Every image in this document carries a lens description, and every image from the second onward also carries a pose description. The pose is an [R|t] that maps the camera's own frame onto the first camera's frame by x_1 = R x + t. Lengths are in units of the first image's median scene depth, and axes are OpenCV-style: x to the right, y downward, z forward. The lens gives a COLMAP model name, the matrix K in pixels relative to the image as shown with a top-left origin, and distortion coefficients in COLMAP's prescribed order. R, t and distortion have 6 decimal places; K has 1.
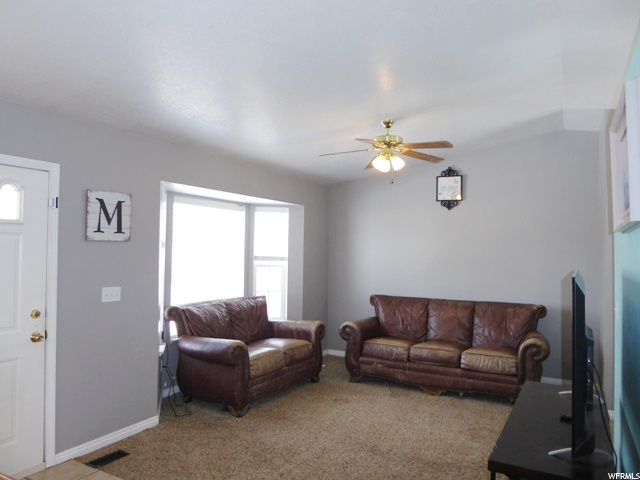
lens RADIAL K [[452.8, 0, 320.0], [0, 452.8, 240.0], [0, 0, 1]] dist [0.002292, 0.001997]
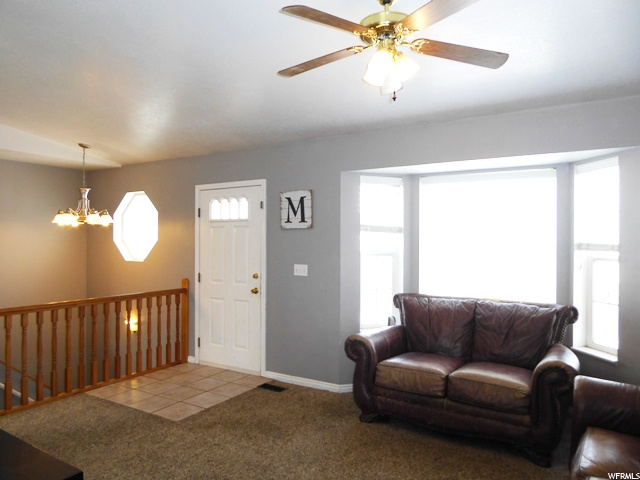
lens RADIAL K [[452.8, 0, 320.0], [0, 452.8, 240.0], [0, 0, 1]] dist [0.002292, 0.001997]
pose [[-0.029683, -0.011966, -0.999488, 0.825111], [0.021244, 0.999695, -0.012600, 0.051973], [0.999334, -0.021607, -0.029419, 1.095115]]
